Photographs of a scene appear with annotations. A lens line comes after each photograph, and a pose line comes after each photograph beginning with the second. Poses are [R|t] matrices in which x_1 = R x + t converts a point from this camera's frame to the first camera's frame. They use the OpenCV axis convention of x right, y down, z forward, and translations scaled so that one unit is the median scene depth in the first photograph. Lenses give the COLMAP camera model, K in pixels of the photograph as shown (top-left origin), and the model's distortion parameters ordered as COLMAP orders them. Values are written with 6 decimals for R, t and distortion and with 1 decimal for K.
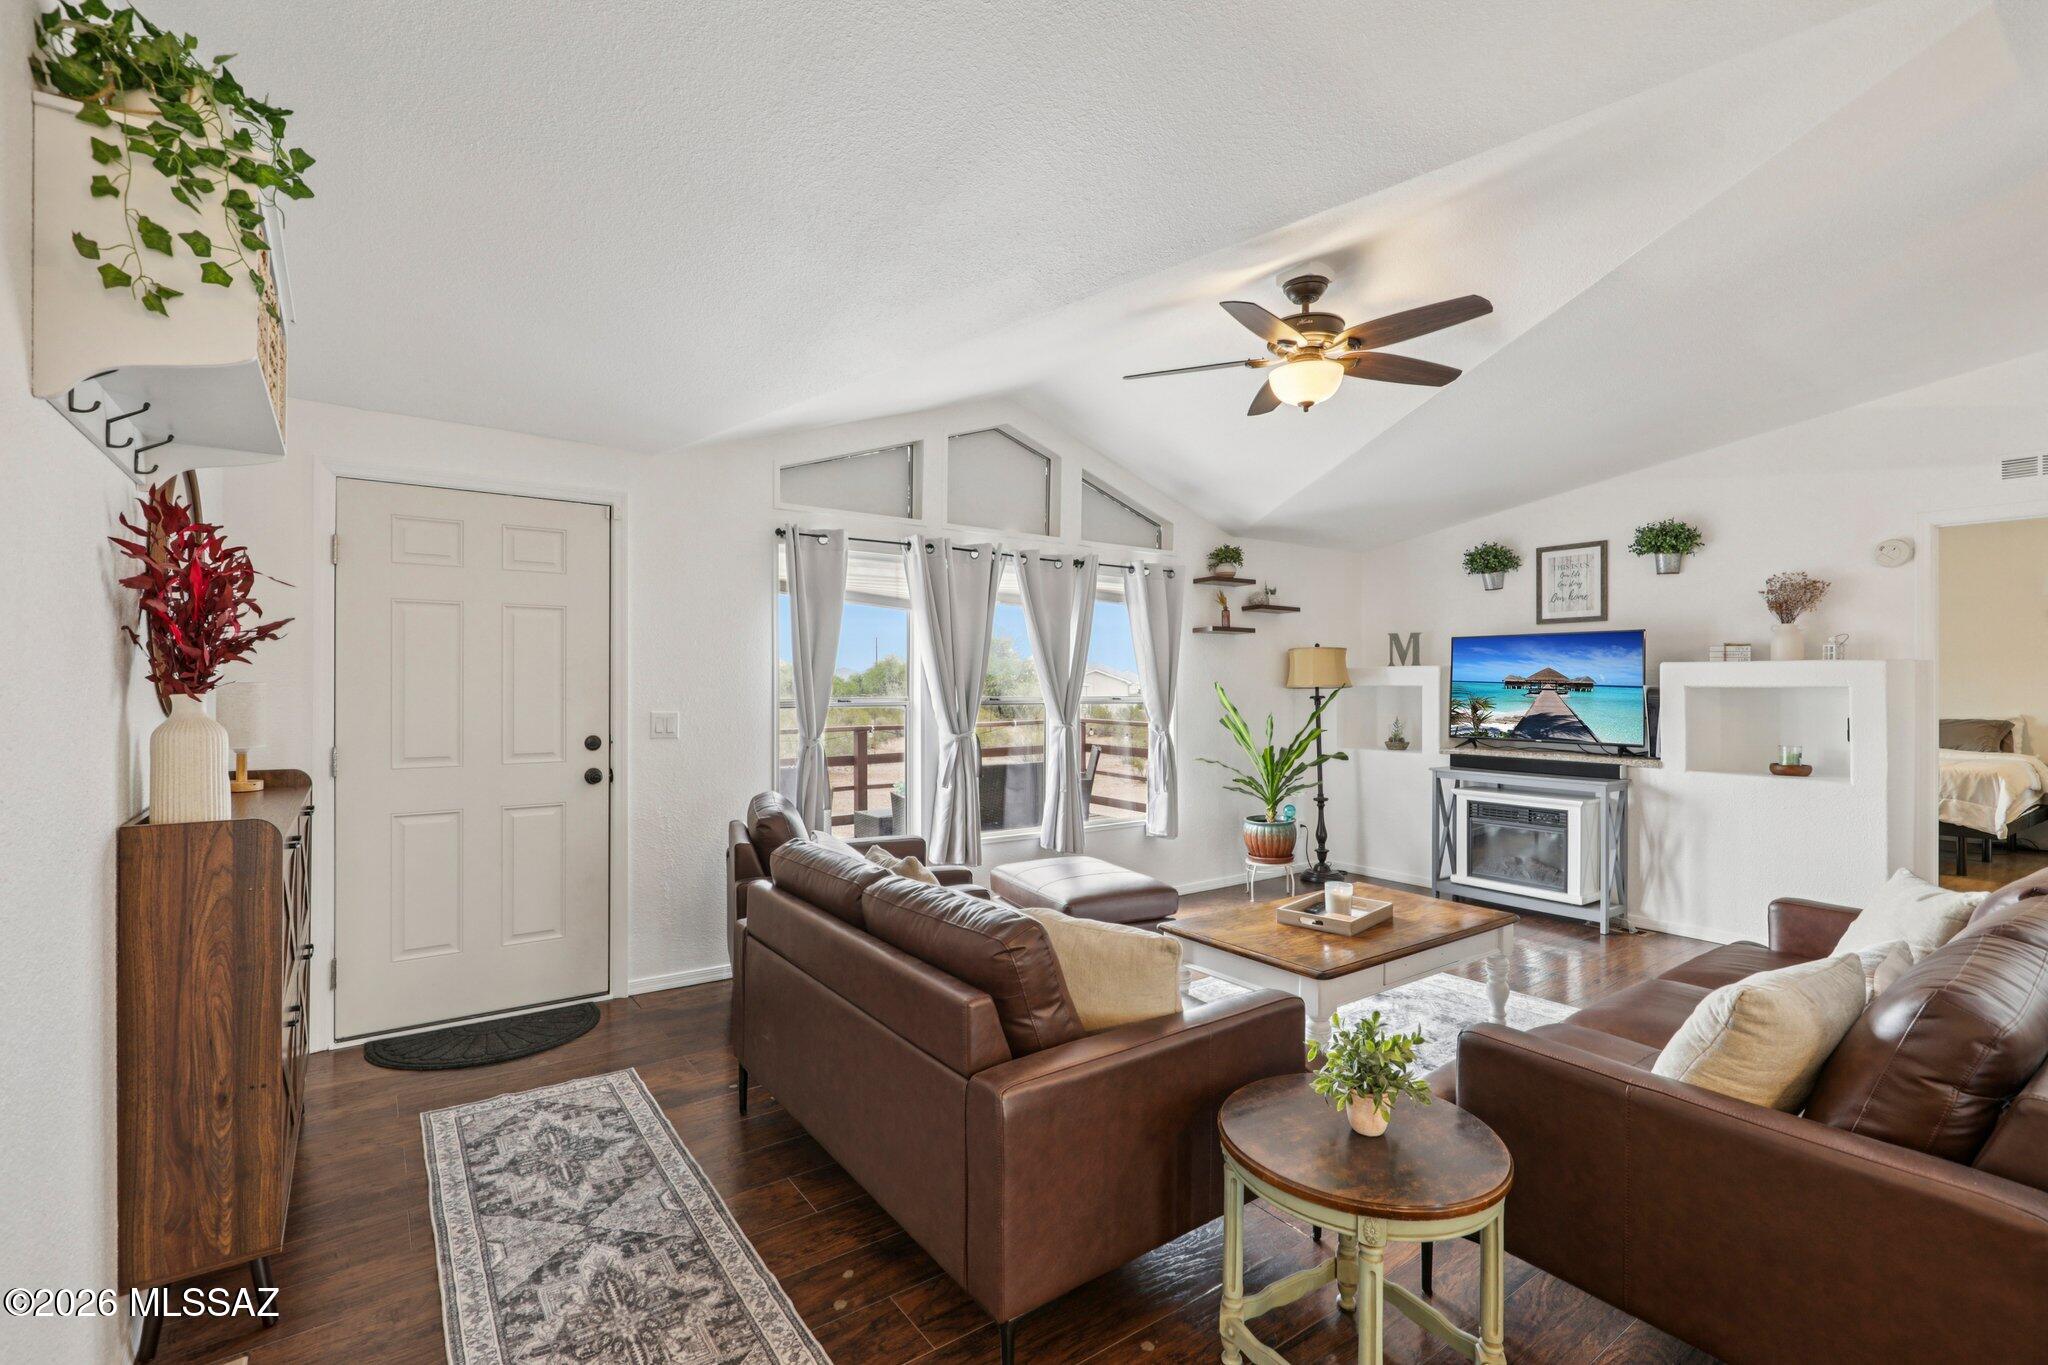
lens RADIAL K [[924.6, 0, 1028.2], [0, 924.6, 686.0], [0, 0, 1]] dist [0.000543, 0.000205]
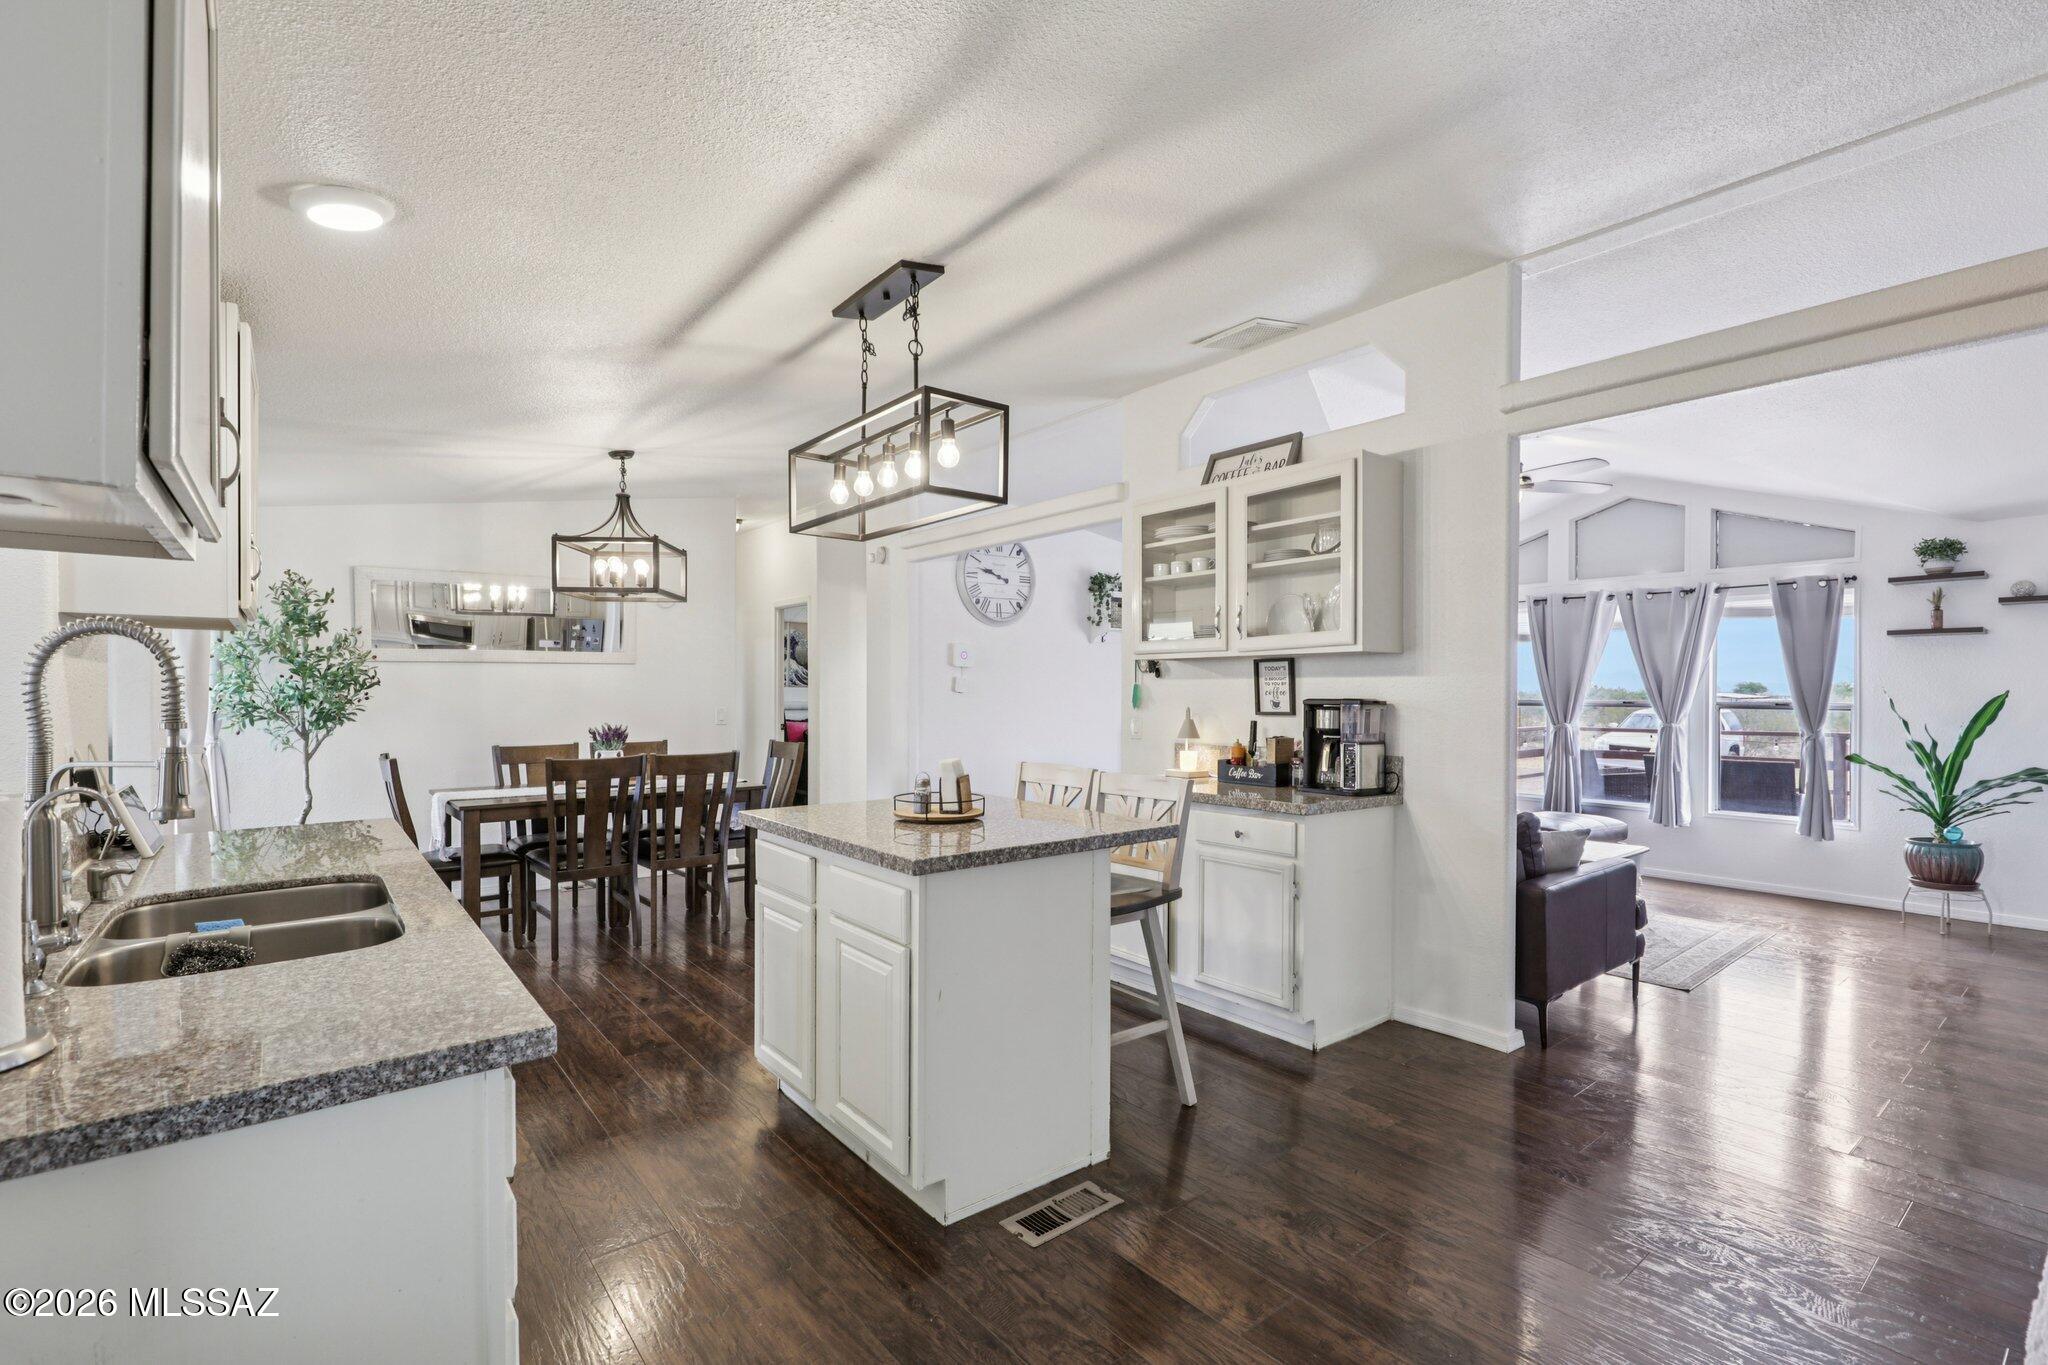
lens RADIAL K [[924.6, 0, 1028.2], [0, 924.6, 686.0], [0, 0, 1]] dist [0.000543, 0.000205]
pose [[0.042202, -0.006016, -0.999091, 1.327166], [-0.004466, 0.999971, -0.006210, 0.003205], [0.999099, 0.004724, 0.042174, 0.087224]]
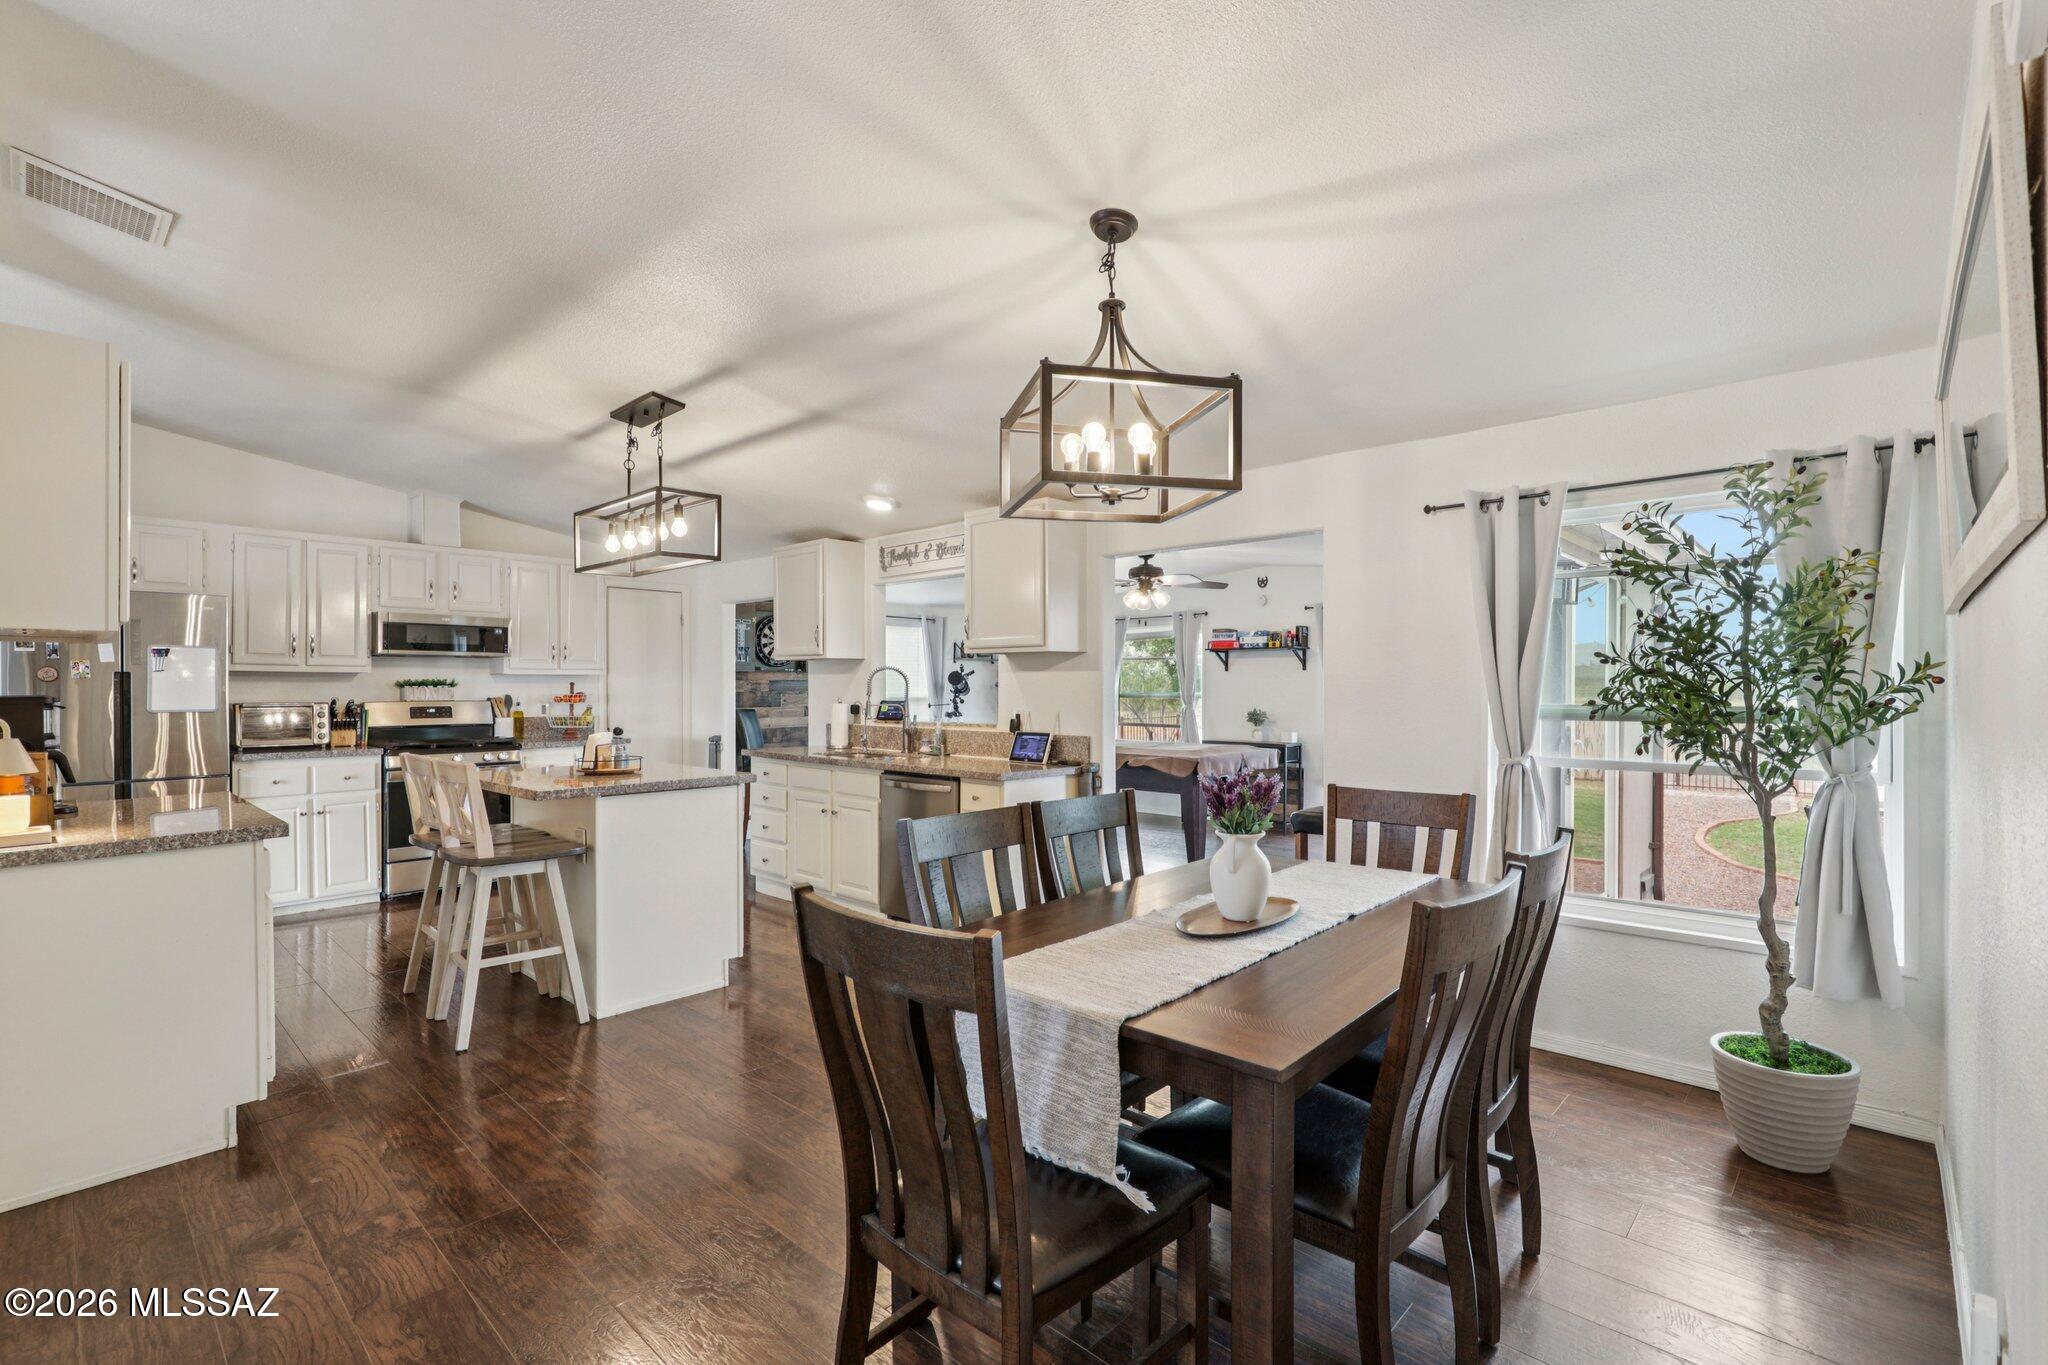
lens RADIAL K [[924.6, 0, 1028.2], [0, 924.6, 686.0], [0, 0, 1]] dist [0.000543, 0.000205]
pose [[-0.189310, -0.005364, 0.981903, -0.196059], [0.002636, 0.999979, 0.005971, -0.000981], [-0.981914, 0.003718, -0.189292, -0.167279]]
